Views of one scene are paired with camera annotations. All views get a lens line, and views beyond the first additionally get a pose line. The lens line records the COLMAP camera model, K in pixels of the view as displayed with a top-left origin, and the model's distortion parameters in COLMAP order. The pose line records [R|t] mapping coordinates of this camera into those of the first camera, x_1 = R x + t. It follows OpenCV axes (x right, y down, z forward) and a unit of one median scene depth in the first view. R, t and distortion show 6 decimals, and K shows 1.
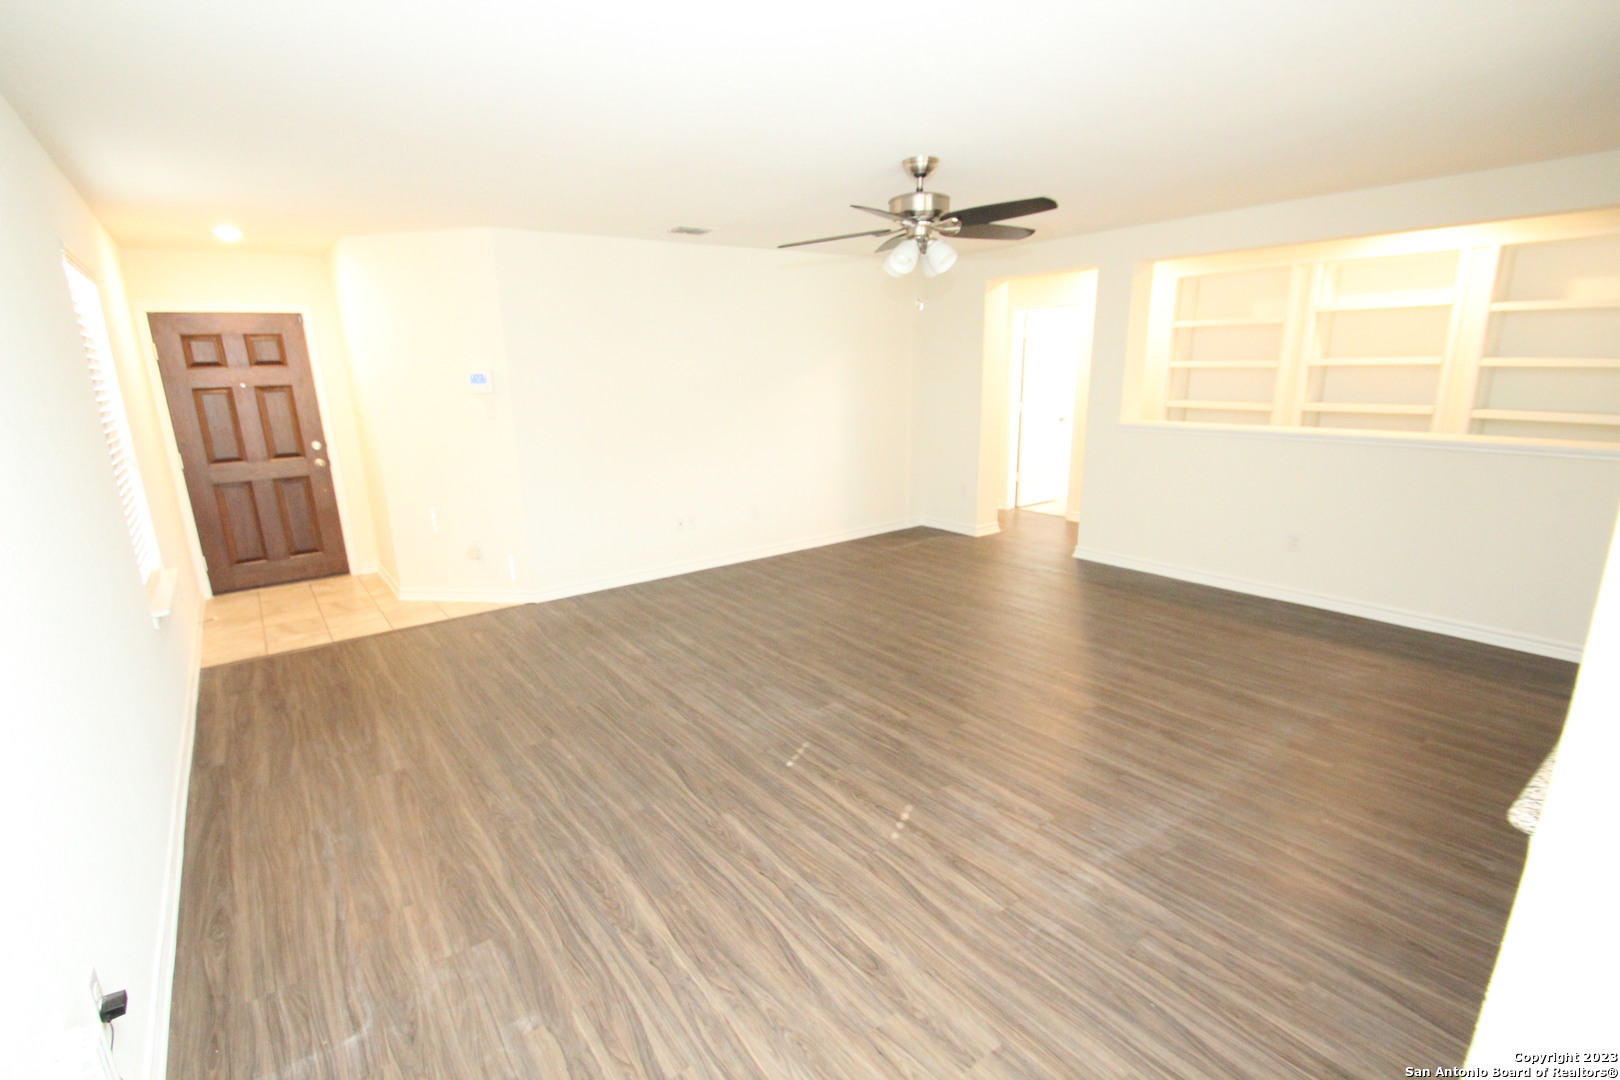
lens RADIAL K [[750.0, 0, 787.7], [0, 750.0, 564.2], [0, 0, 1]] dist [0.011010, -0.015462]
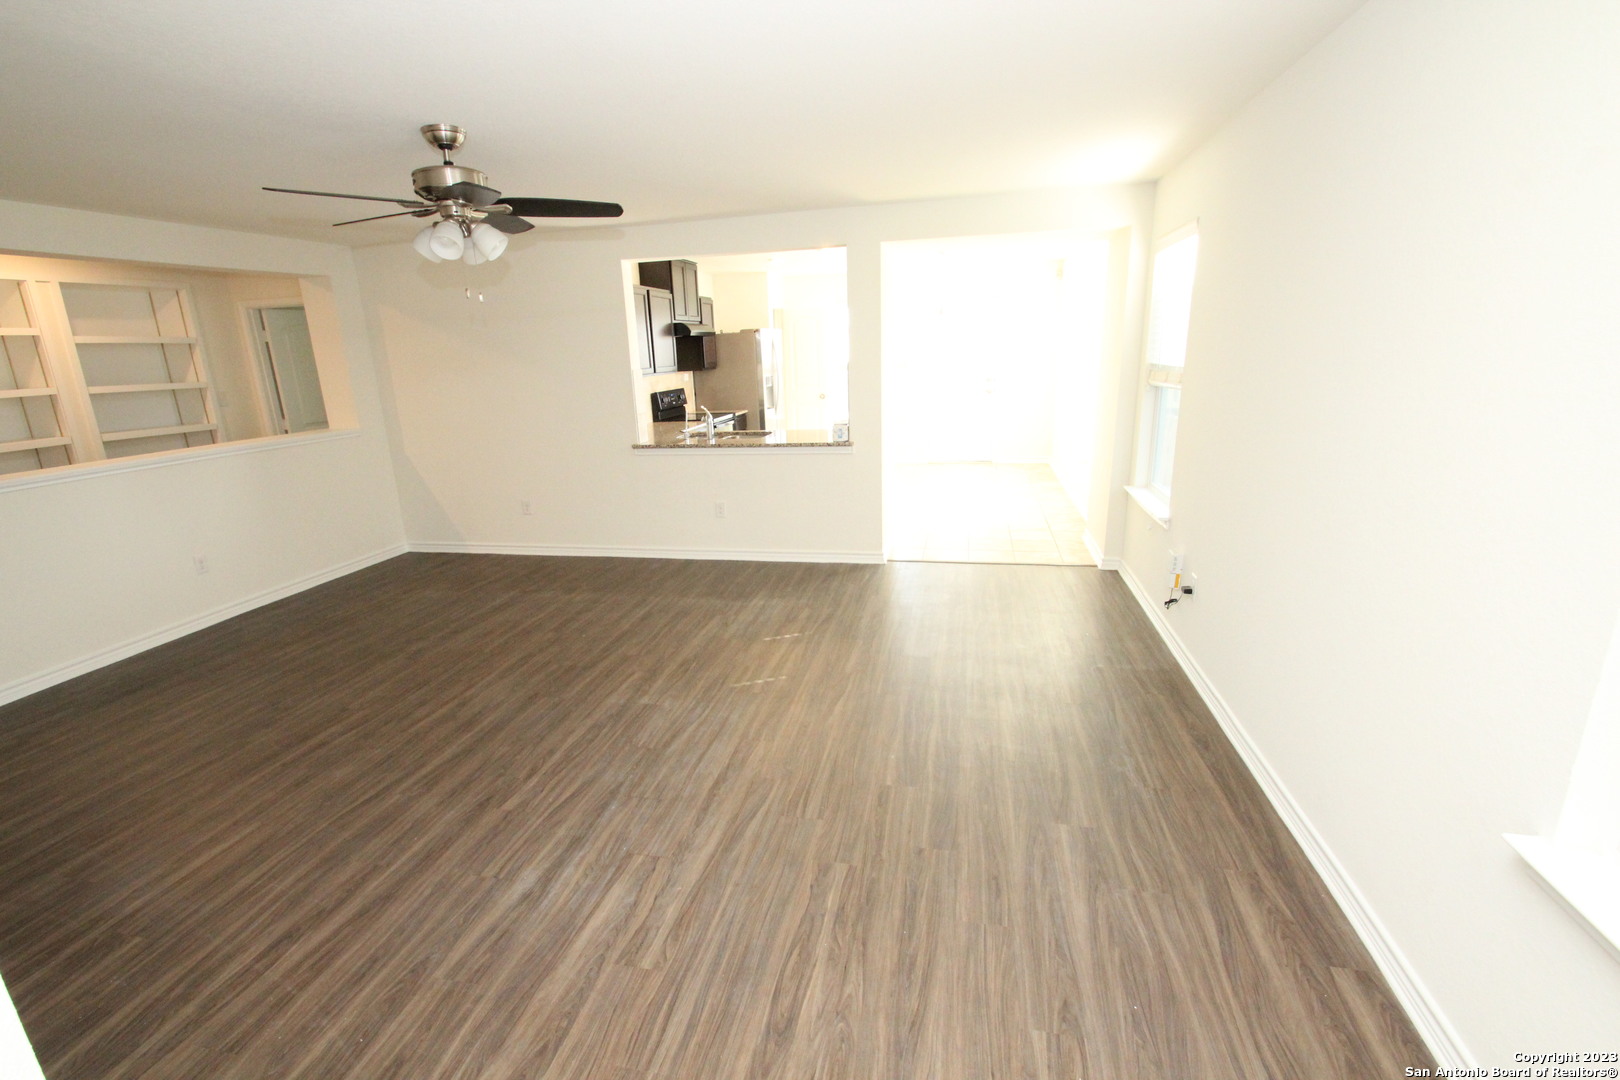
lens RADIAL K [[750.0, 0, 787.7], [0, 750.0, 564.2], [0, 0, 1]] dist [0.011010, -0.015462]
pose [[-0.654900, -0.158276, 0.738955, -0.730537], [0.246136, 0.879831, 0.406589, -0.313039], [-0.714509, 0.448159, -0.537244, 1.265968]]
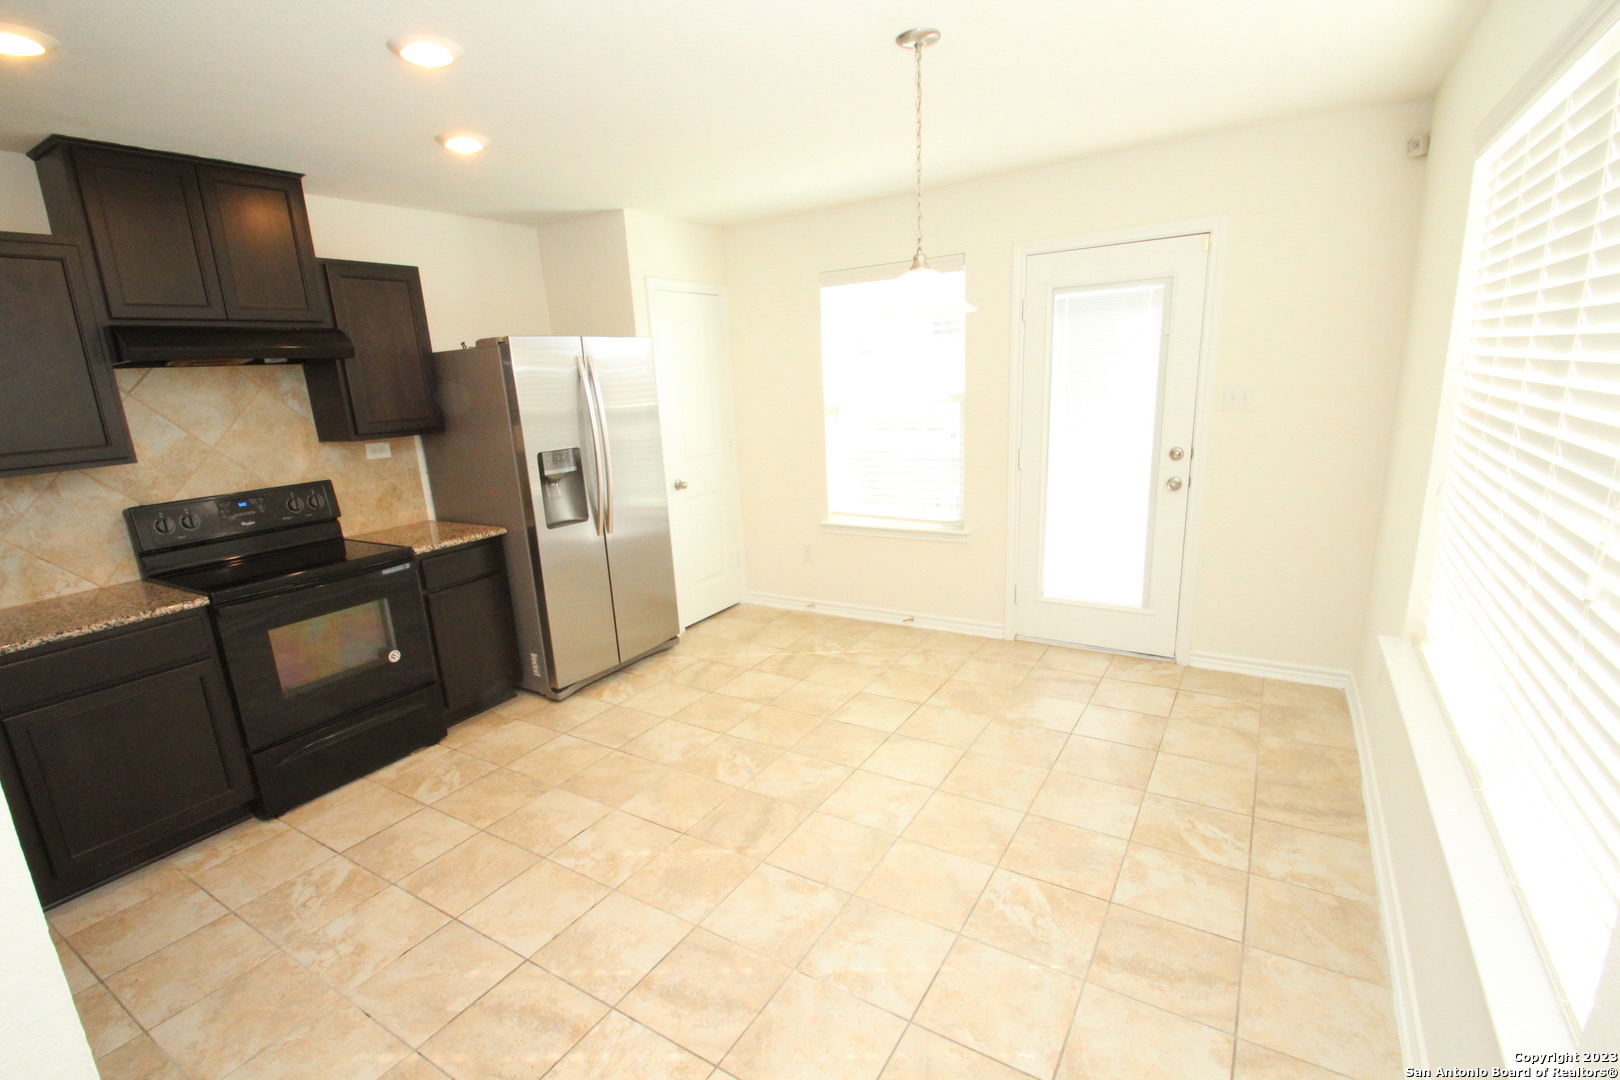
lens RADIAL K [[750.0, 0, 787.7], [0, 750.0, 564.2], [0, 0, 1]] dist [0.011010, -0.015462]
pose [[-0.362922, -0.183487, 0.913576, 0.086194], [0.297374, 0.906349, 0.300168, 0.033756], [-0.883095, 0.380611, -0.274369, -0.125030]]
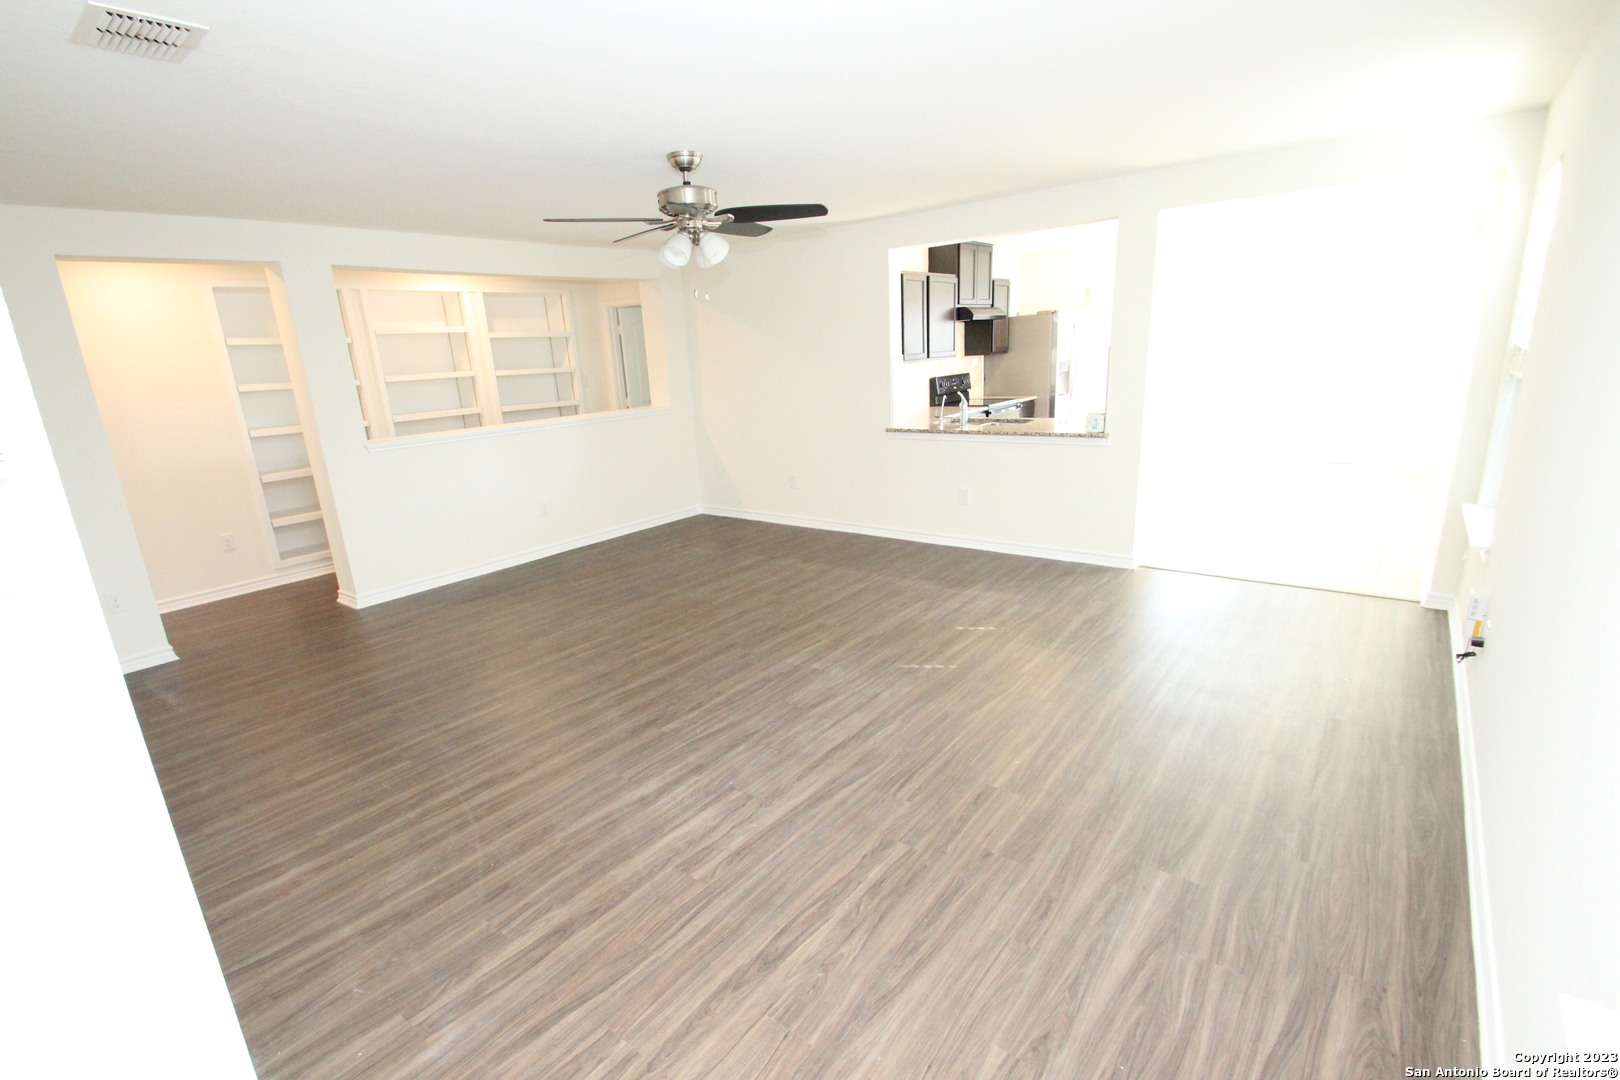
lens RADIAL K [[750.0, 0, 787.7], [0, 750.0, 564.2], [0, 0, 1]] dist [0.011010, -0.015462]
pose [[-0.259877, -0.228108, 0.938313, -0.860234], [0.304243, 0.902867, 0.303754, -0.268954], [-0.916461, 0.364414, -0.165234, 1.117526]]
